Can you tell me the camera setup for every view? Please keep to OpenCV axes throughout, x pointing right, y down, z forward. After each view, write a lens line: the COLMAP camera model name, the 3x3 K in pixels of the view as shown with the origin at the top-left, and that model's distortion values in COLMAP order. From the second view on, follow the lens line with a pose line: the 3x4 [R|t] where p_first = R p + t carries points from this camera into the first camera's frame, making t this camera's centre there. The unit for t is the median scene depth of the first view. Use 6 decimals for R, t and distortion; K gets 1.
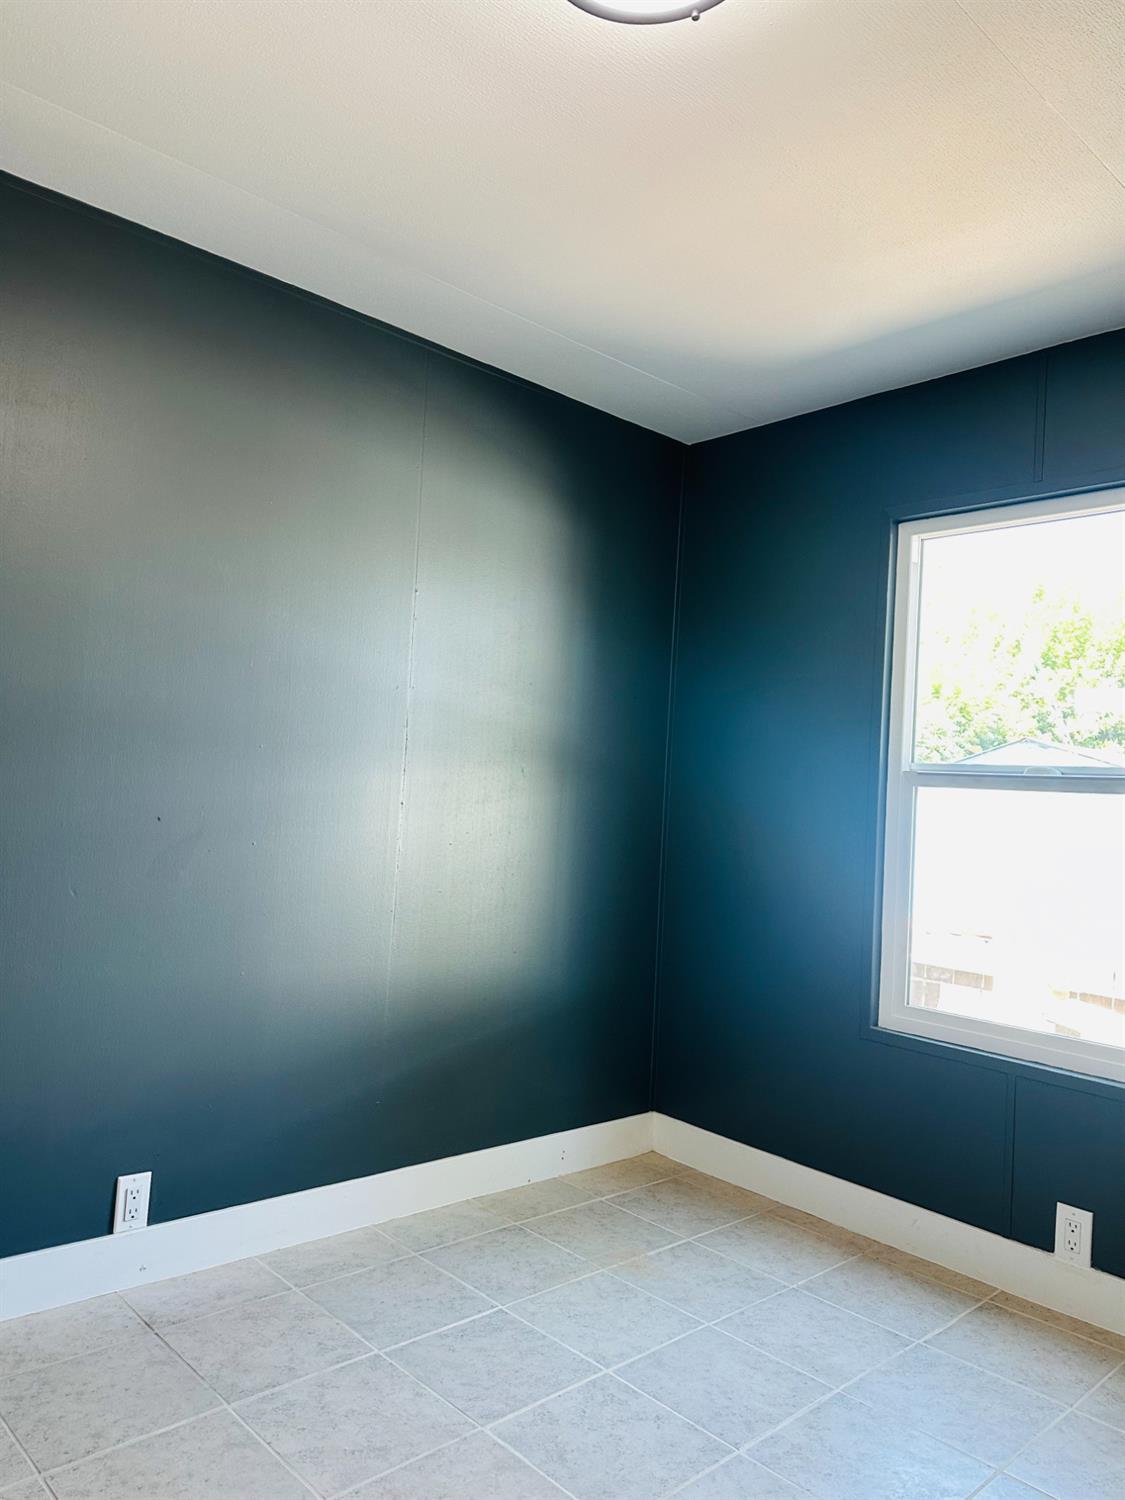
lens RADIAL K [[1060.1, 0, 562.5], [0, 1060.1, 750.0], [0, 0, 1]] dist [0.095292, -0.077627]
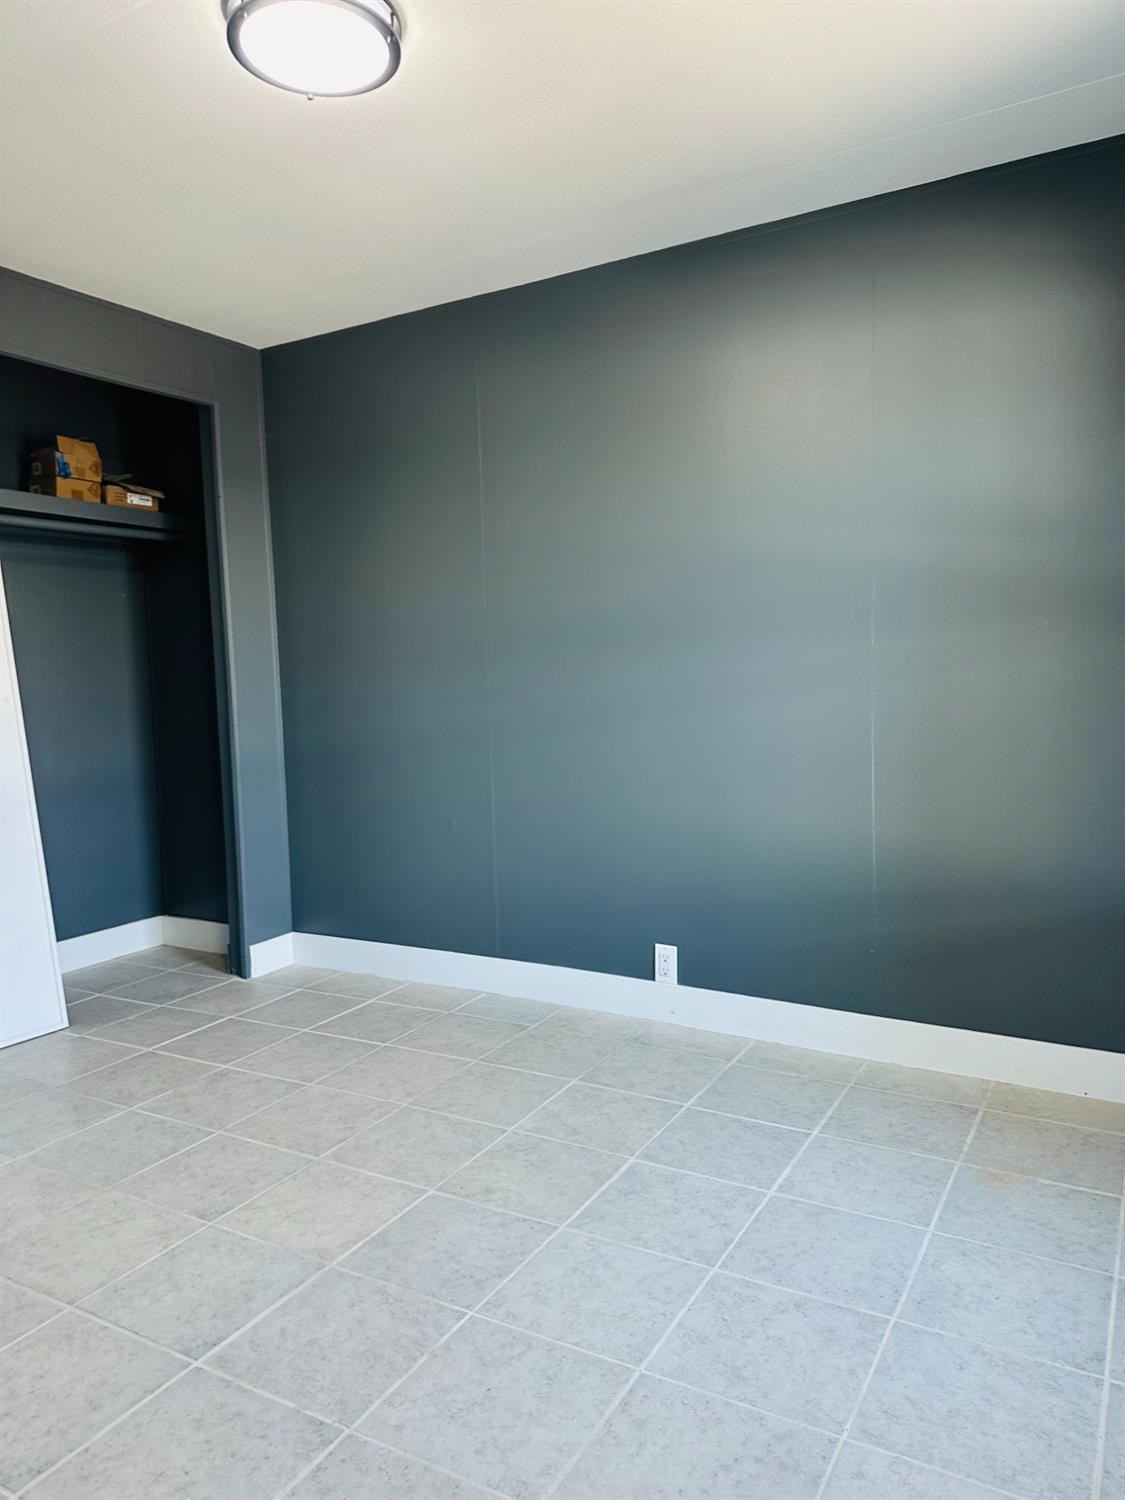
lens RADIAL K [[1060.1, 0, 562.5], [0, 1060.1, 750.0], [0, 0, 1]] dist [0.095292, -0.077627]
pose [[0.269317, -0.013356, -0.962959, 0.907997], [0.086190, 0.996226, 0.010288, 0.112991], [0.959187, -0.085768, 0.269451, 0.521442]]
